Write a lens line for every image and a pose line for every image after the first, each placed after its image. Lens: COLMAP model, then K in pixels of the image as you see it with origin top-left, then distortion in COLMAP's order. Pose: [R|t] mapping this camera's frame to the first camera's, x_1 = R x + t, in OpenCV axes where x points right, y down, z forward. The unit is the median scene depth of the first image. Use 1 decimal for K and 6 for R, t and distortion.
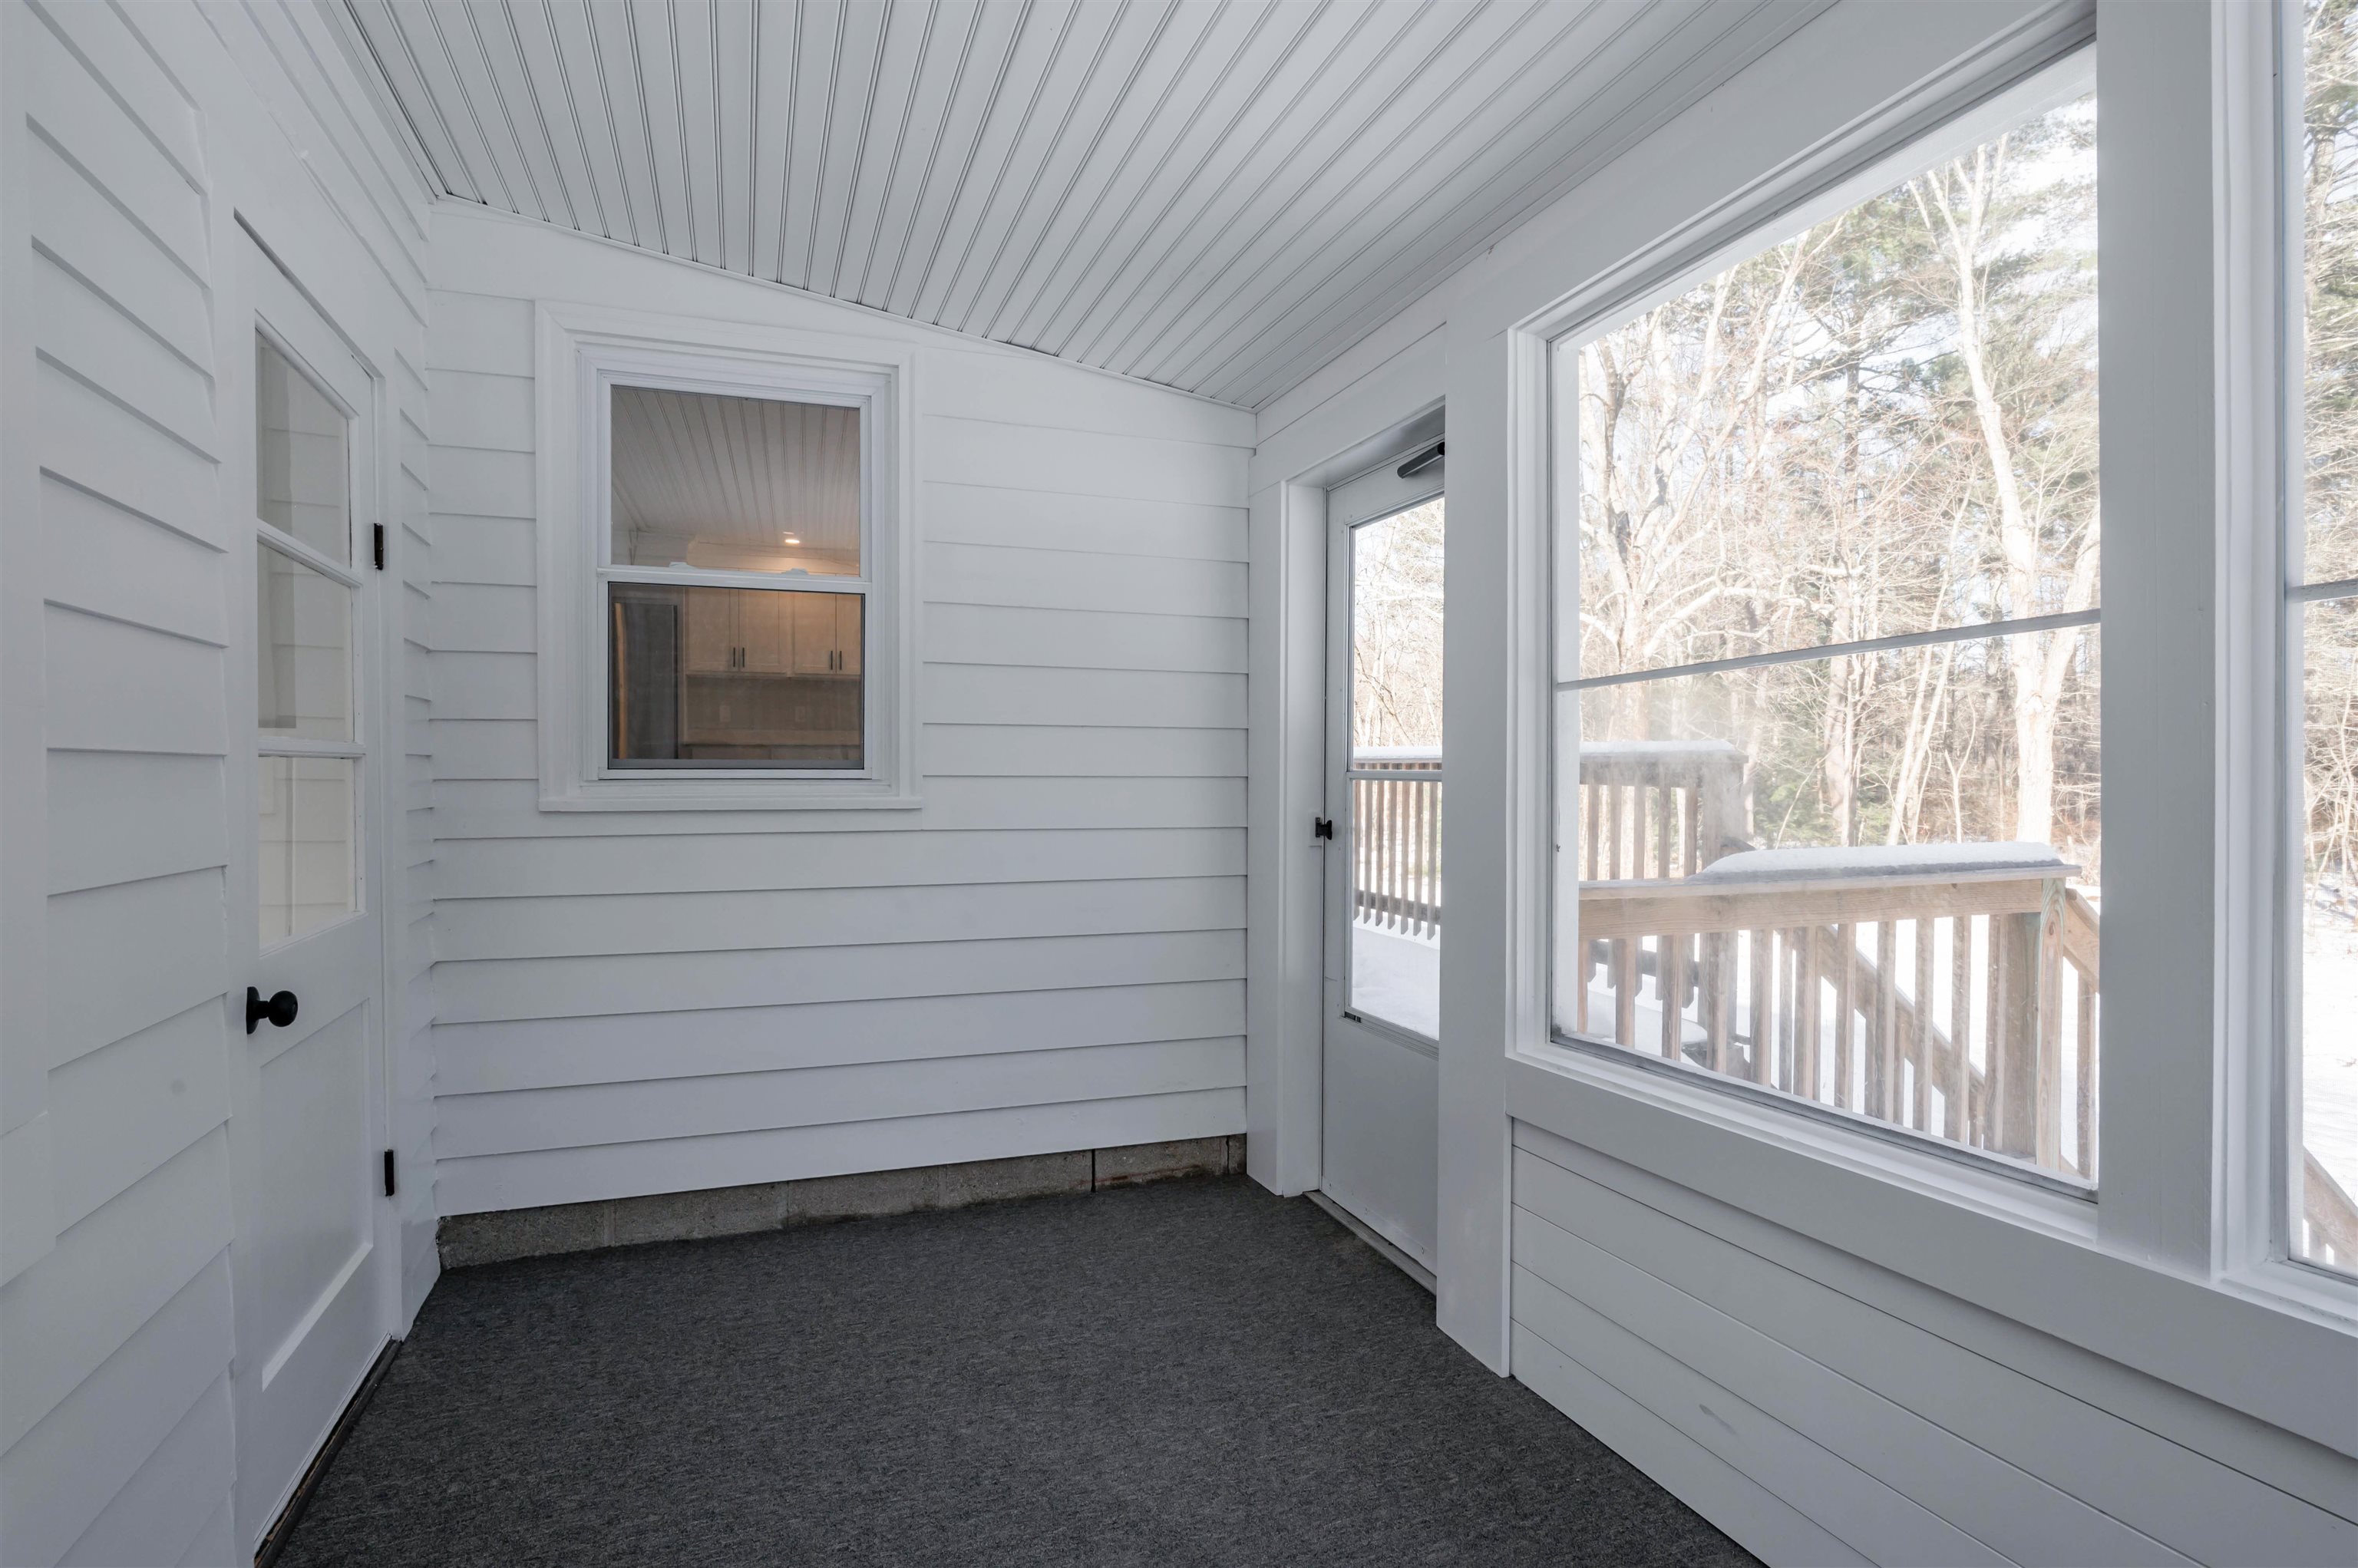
lens RADIAL K [[1172.8, 0, 1179.0], [0, 1172.8, 784.0], [0, 0, 1]] dist [-0.000587, 0.000870]
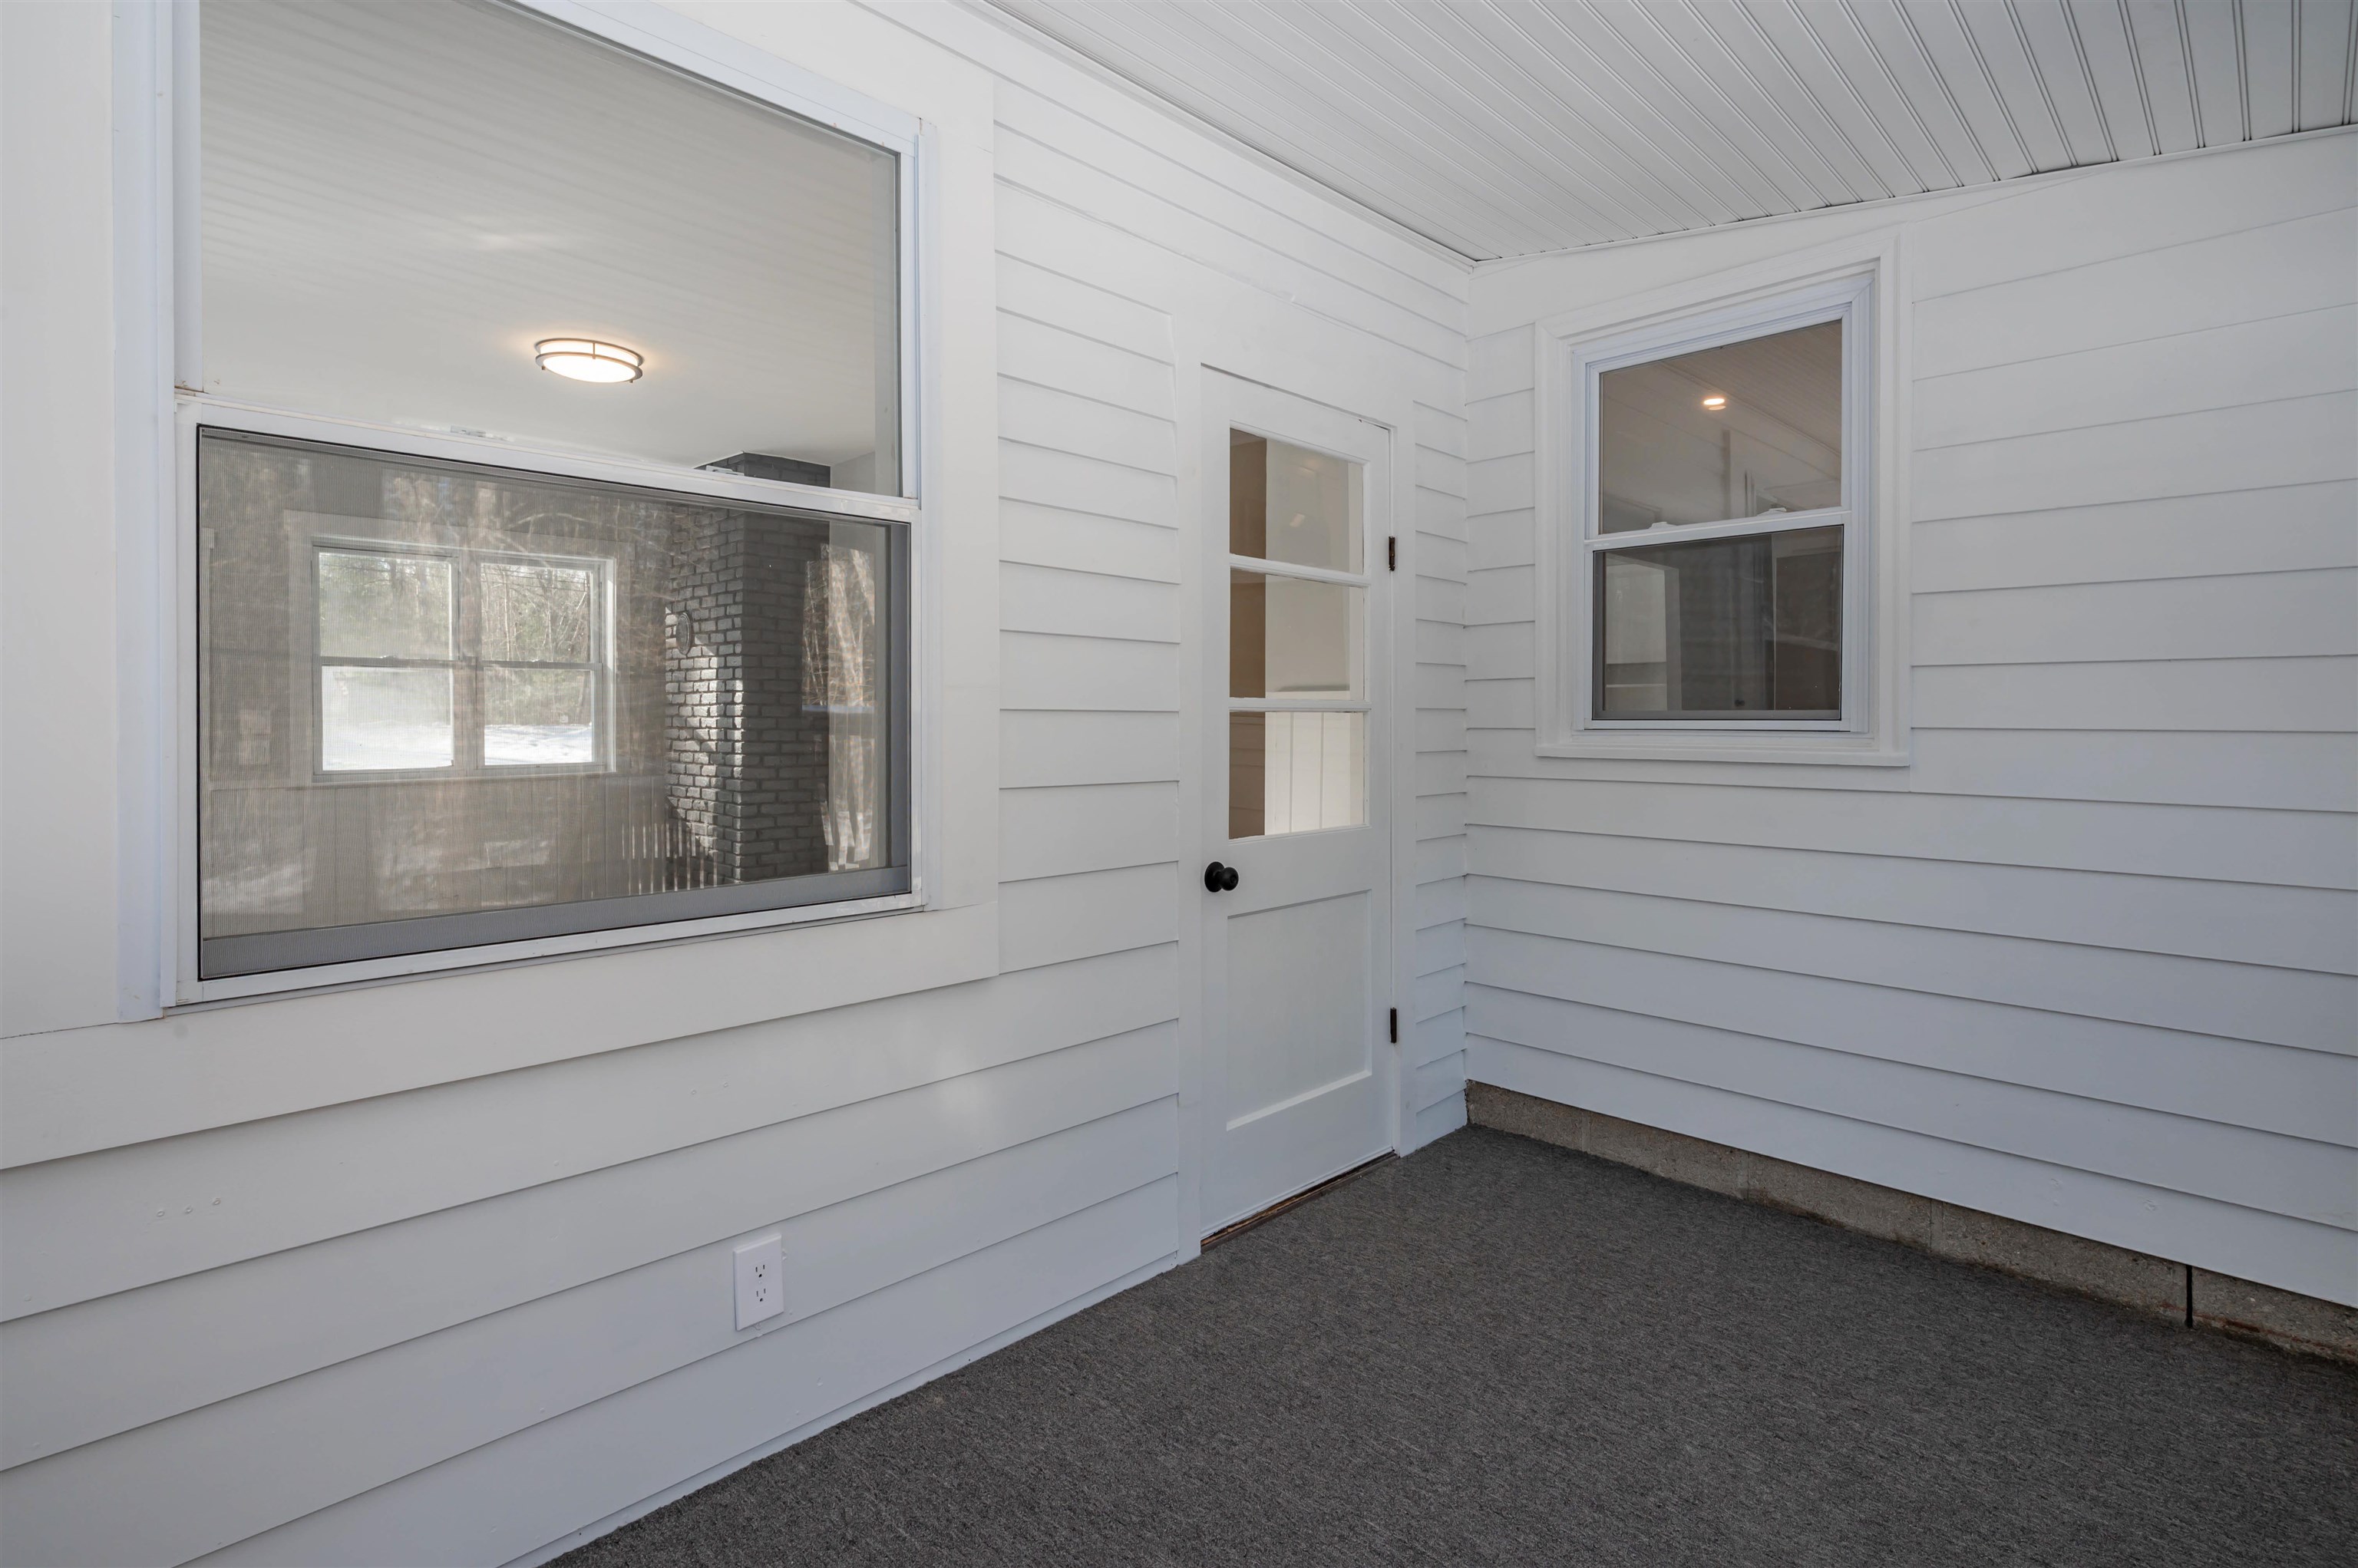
lens RADIAL K [[1144.4, 0, 1168.9], [0, 1144.4, 709.1], [0, 0, 1]] dist [0.000667, 0.000522]
pose [[0.430023, -0.008700, -0.902776, 0.317281], [-0.010801, 0.999832, -0.014780, -0.002602], [0.902753, 0.016107, 0.429857, 0.173078]]
